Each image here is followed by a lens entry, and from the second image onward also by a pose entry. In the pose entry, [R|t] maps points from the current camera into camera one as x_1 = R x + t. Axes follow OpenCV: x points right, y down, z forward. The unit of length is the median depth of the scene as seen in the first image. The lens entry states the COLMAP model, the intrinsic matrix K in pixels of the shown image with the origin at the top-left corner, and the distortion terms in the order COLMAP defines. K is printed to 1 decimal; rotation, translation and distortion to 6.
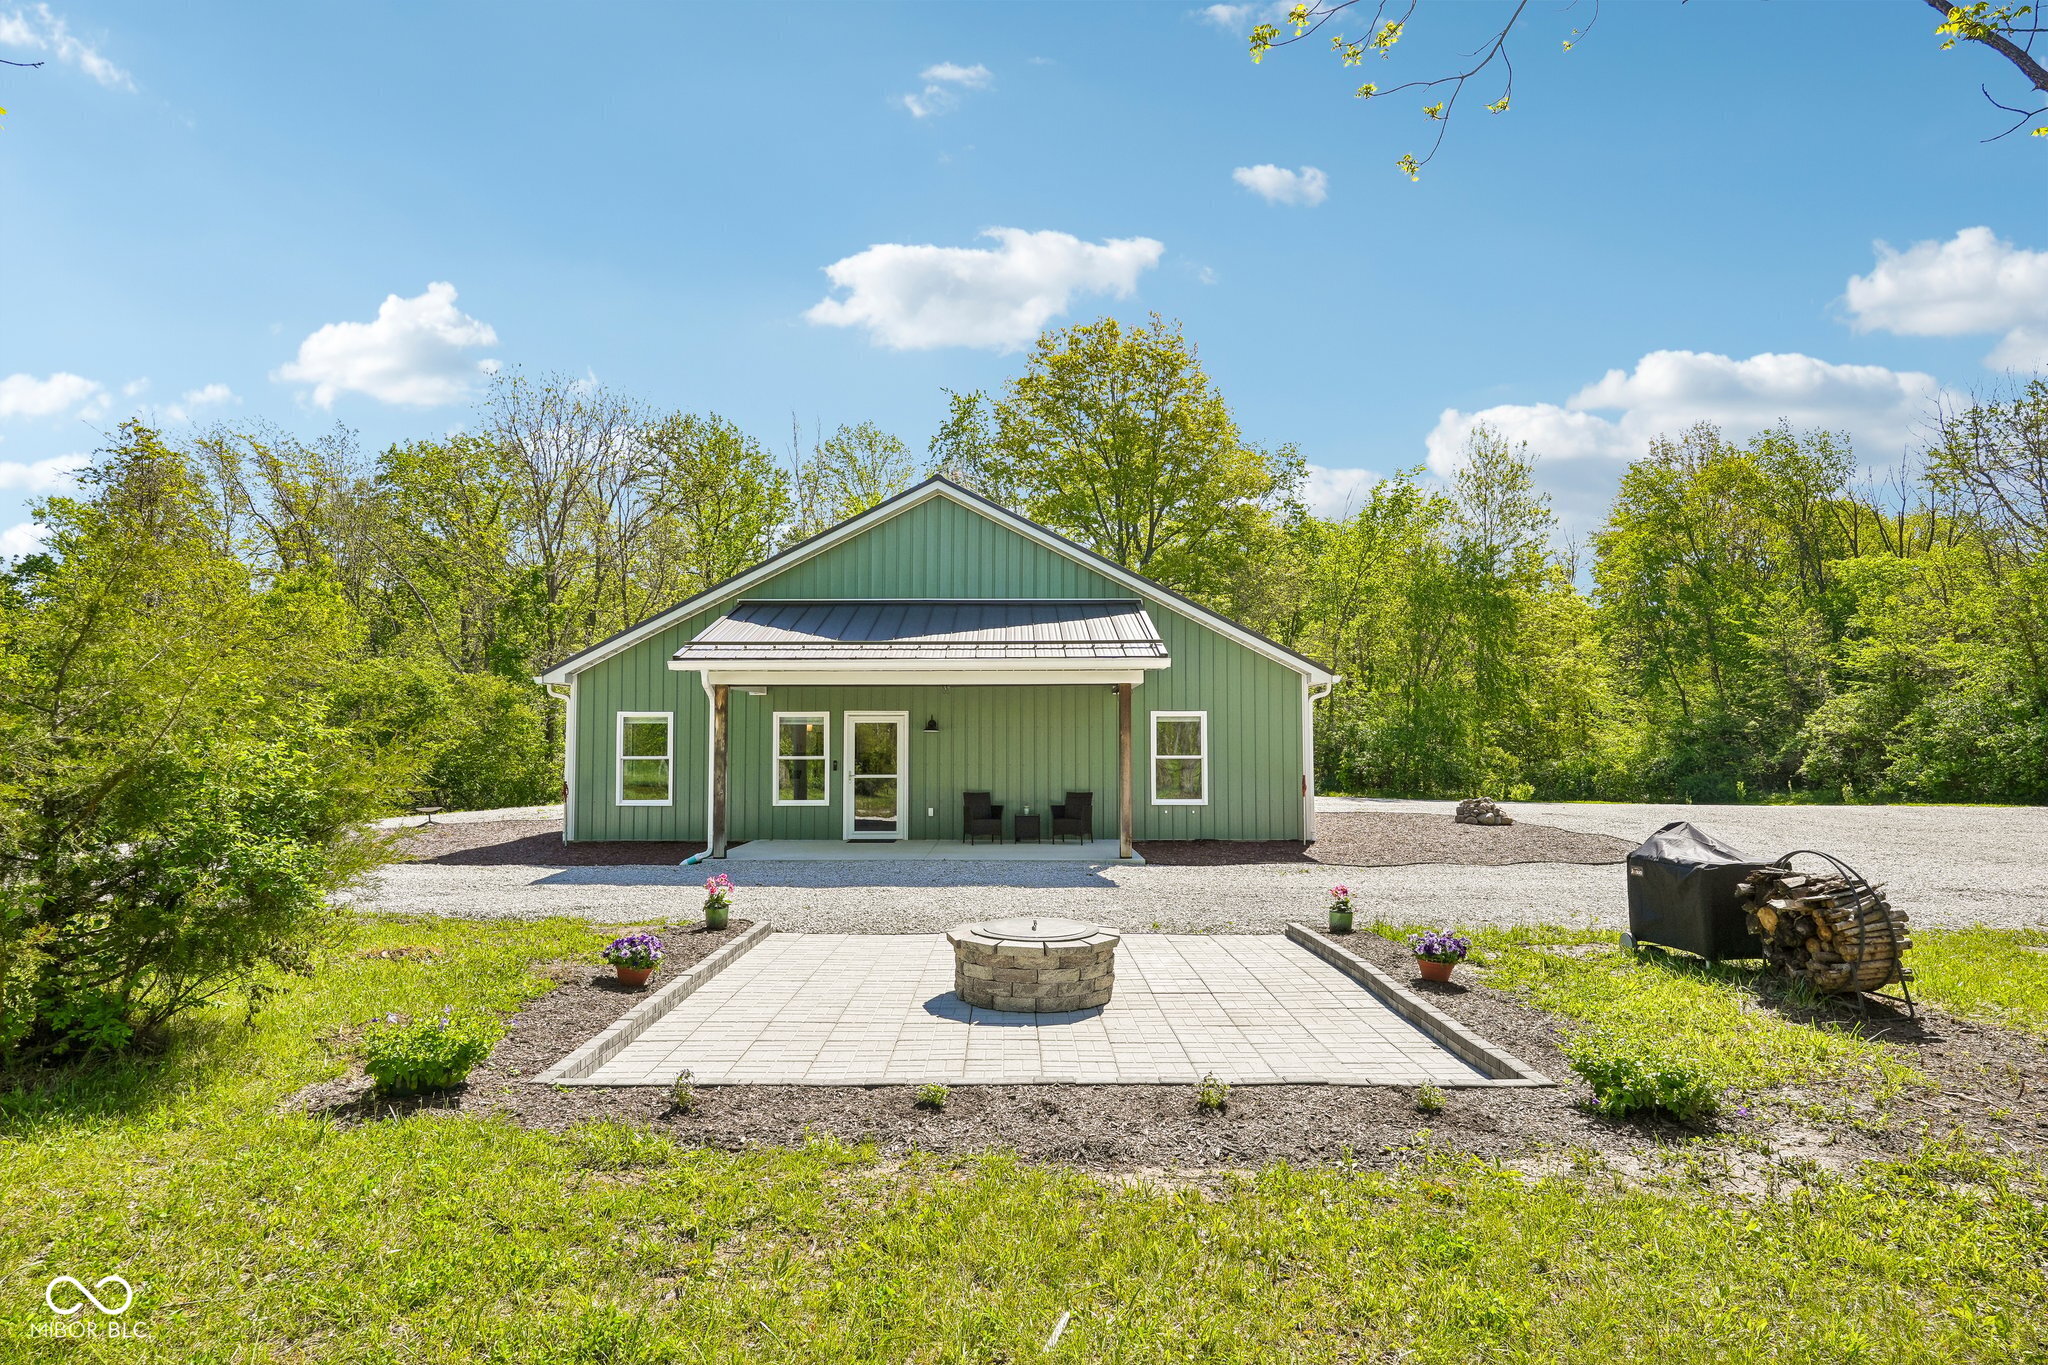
lens RADIAL K [[1142.1, 0, 1024.0], [0, 1142.1, 682.5], [0, 0, 1]] dist [-0.000218, 0.000633]
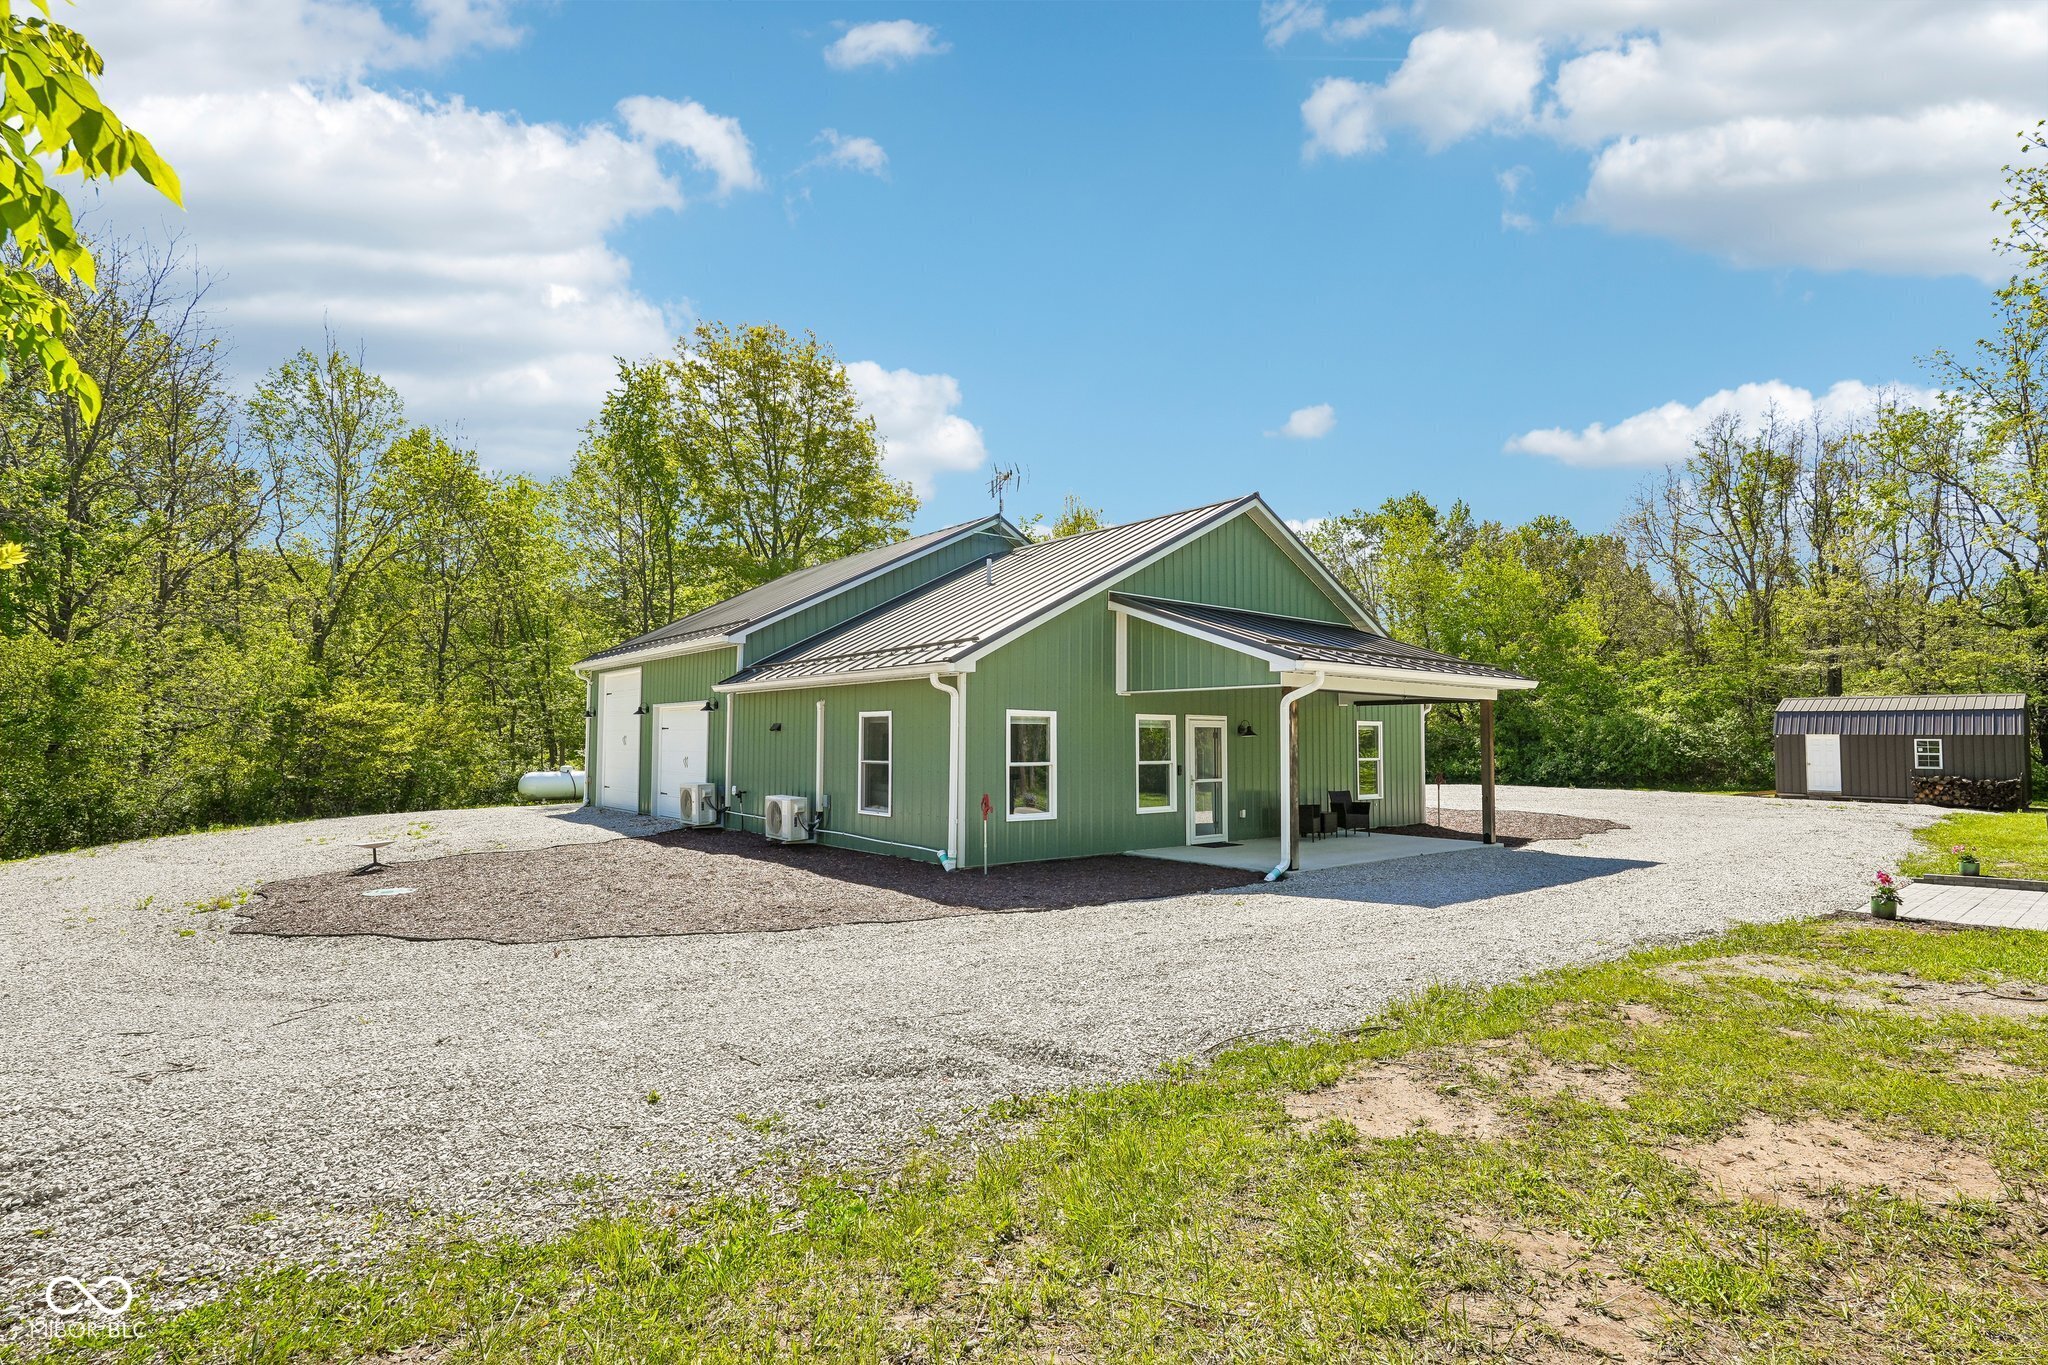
lens RADIAL K [[995.6, 0, 1024.0], [0, 995.6, 682.5], [0, 0, 1]] dist [0.001586, 0.000347]
pose [[0.777169, 0.042603, 0.627848, -0.807052], [-0.032159, 0.999091, -0.027986, 0.025862], [-0.628470, 0.001559, 0.777833, 0.421078]]
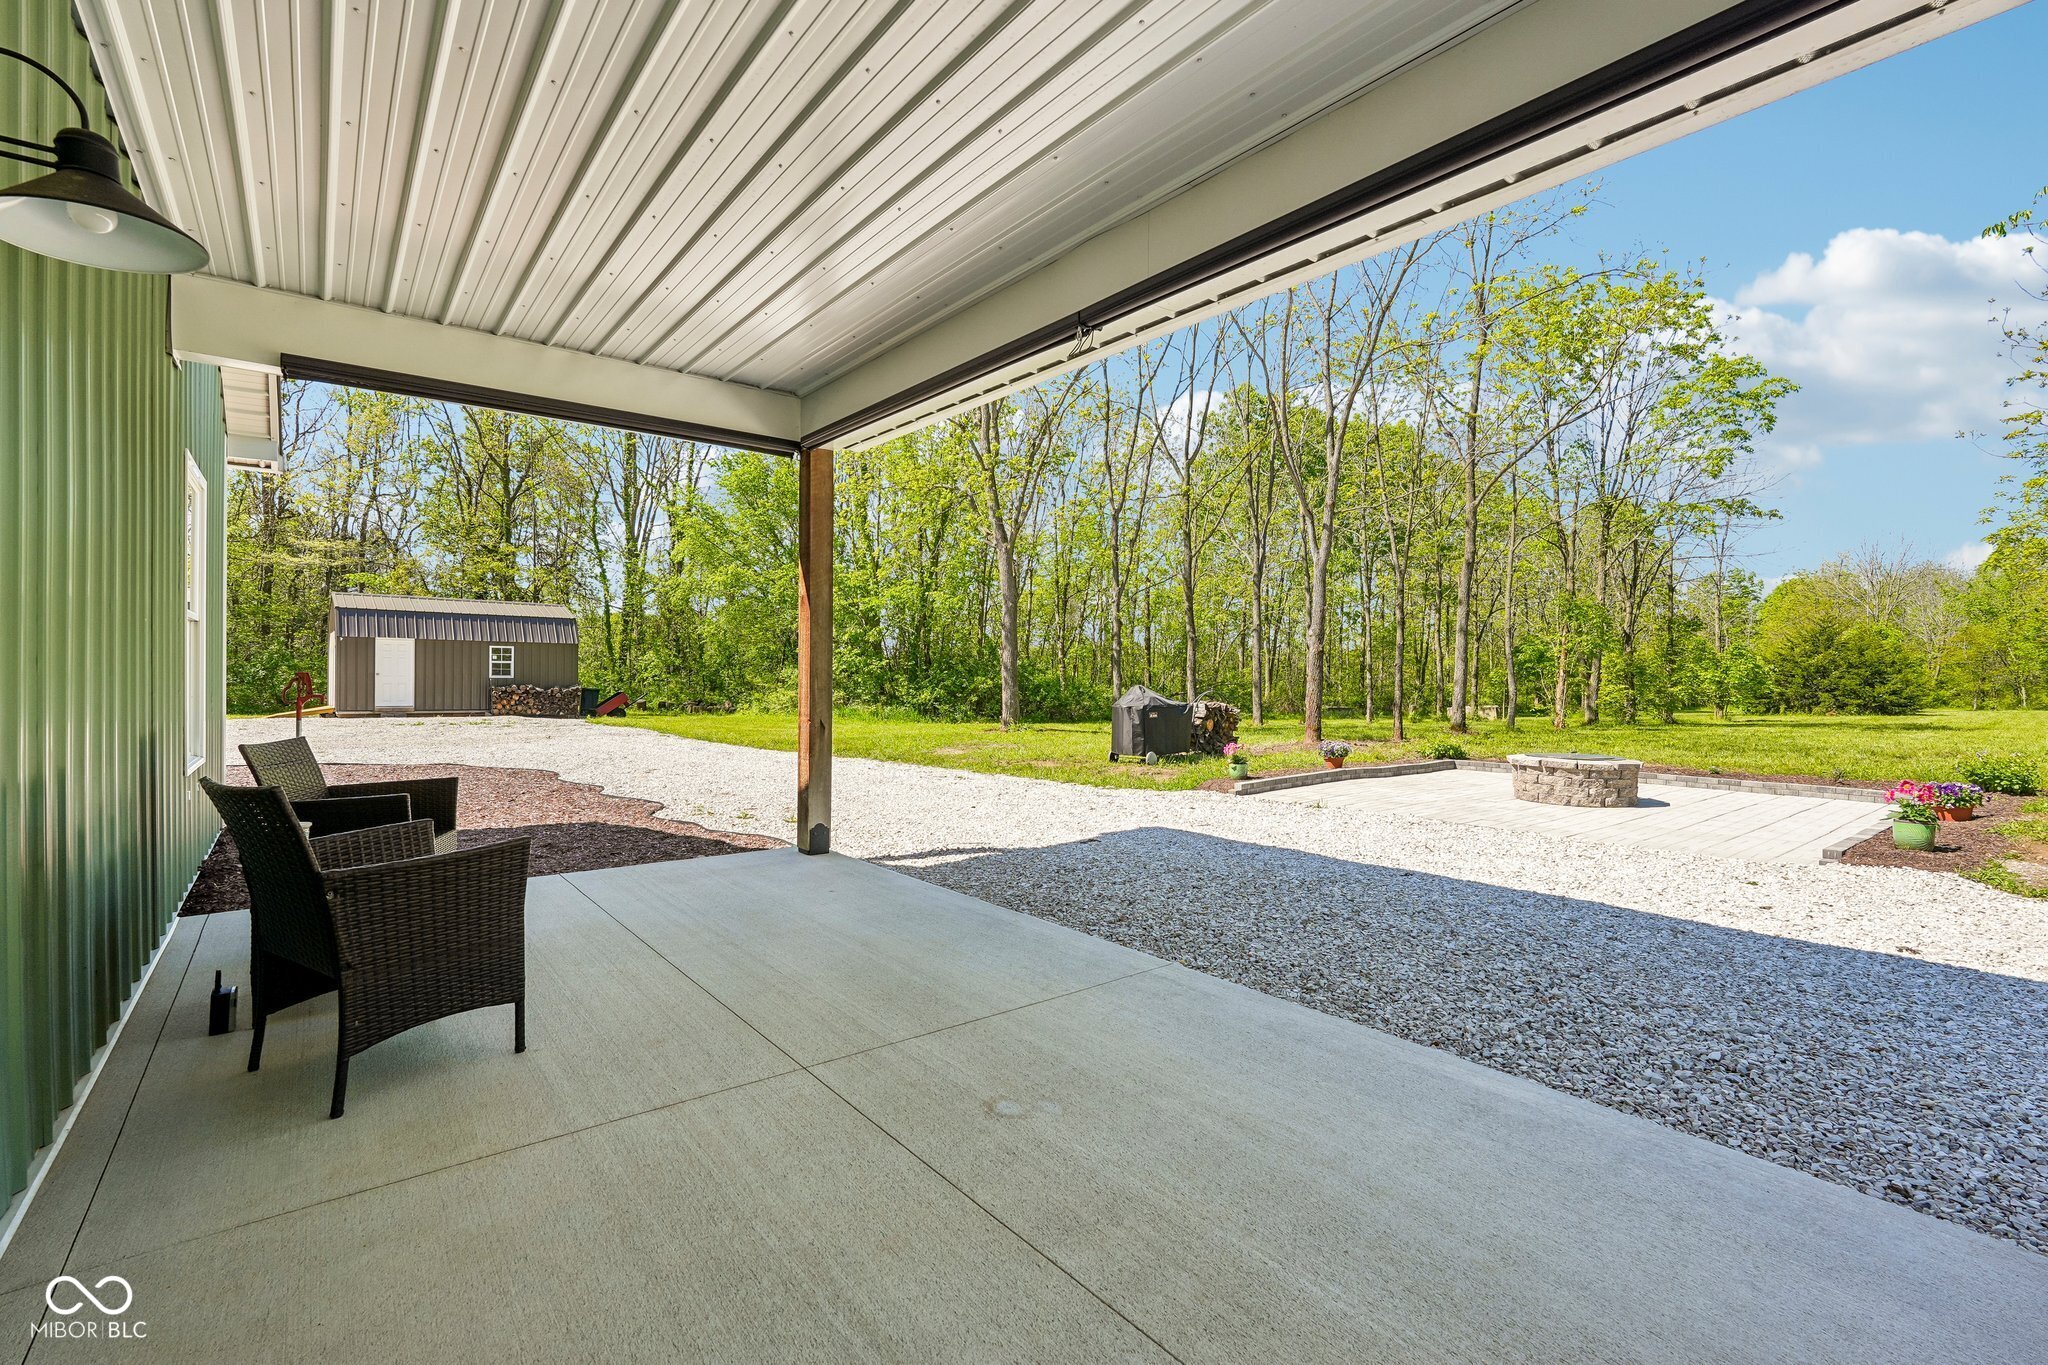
lens RADIAL K [[892.5, 0, 1024.0], [0, 892.5, 682.5], [0, 0, 1]] dist [-0.013606, 0.005846]
pose [[-0.602329, -0.011352, 0.798167, -0.175920], [-0.043387, 0.998886, -0.018535, 0.072739], [-0.797068, -0.045795, -0.602151, 0.964099]]
